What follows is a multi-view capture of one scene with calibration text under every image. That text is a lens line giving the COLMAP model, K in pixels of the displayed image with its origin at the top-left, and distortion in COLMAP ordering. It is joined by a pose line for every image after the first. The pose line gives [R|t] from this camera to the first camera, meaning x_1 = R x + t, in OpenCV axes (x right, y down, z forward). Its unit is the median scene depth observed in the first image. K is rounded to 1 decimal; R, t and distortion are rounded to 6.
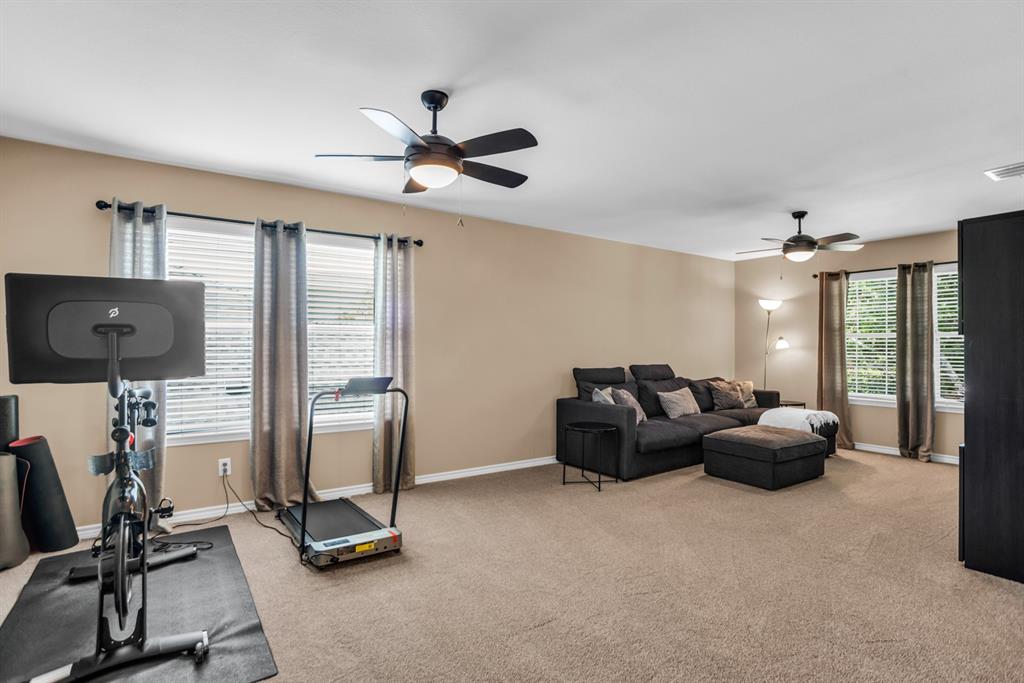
lens RADIAL K [[515.2, 0, 512.0], [0, 515.2, 341.5], [0, 0, 1]] dist [-0.001463, 0.000032]
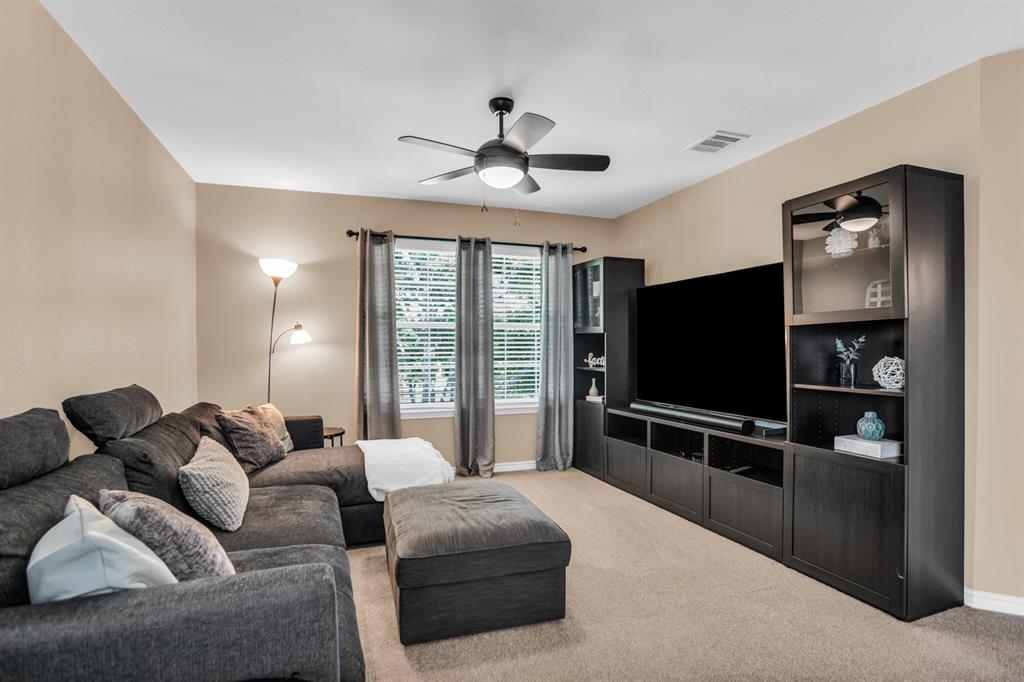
lens RADIAL K [[515.2, 0, 512.0], [0, 515.2, 341.0], [0, 0, 1]] dist [-0.001463, 0.000032]
pose [[0.260841, 0.003066, 0.965377, 0.005790], [0.004115, 0.999982, -0.004288, 0.014685], [-0.965373, 0.005091, 0.260824, 0.649217]]
